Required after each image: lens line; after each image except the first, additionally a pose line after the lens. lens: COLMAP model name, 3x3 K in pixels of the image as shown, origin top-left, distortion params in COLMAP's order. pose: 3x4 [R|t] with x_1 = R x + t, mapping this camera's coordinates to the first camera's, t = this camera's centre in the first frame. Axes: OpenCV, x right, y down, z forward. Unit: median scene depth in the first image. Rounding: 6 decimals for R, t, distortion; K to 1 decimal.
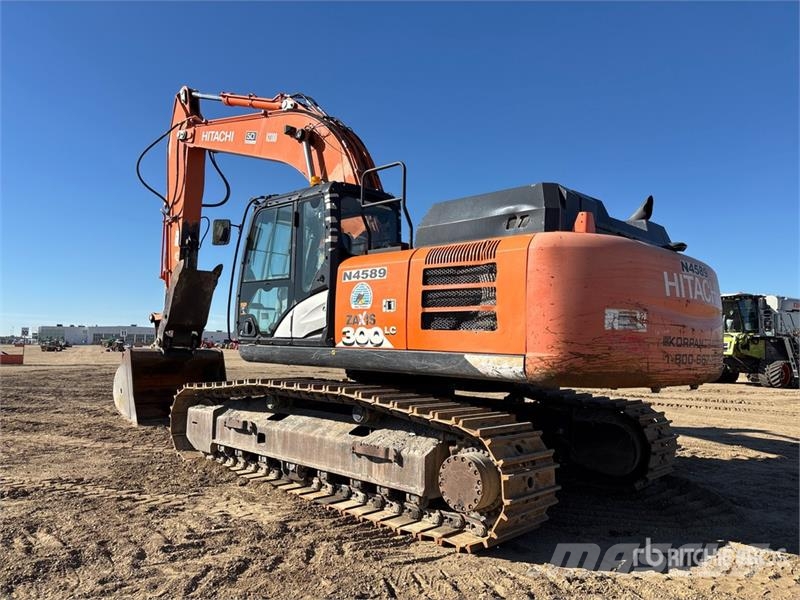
lens RADIAL K [[609.7, 0, 400.0], [0, 609.7, 300.0], [0, 0, 1]] dist [0.023976, -0.008758]
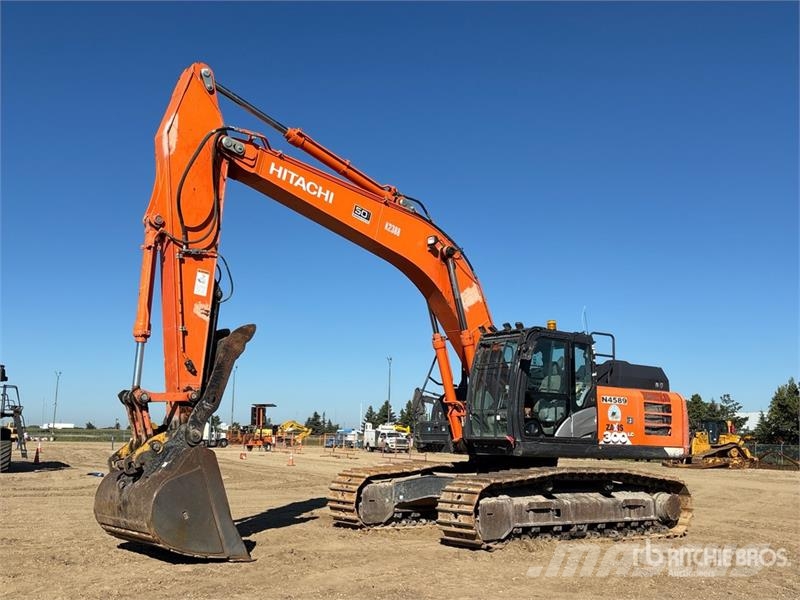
lens RADIAL K [[609.7, 0, 400.0], [0, 609.7, 300.0], [0, 0, 1]] dist [0.023976, -0.008758]
pose [[0.234123, 0.166980, 0.957760, -1.845529], [-0.108038, 0.983507, -0.145059, -0.004737], [-0.966185, -0.069513, 0.248302, 1.152445]]
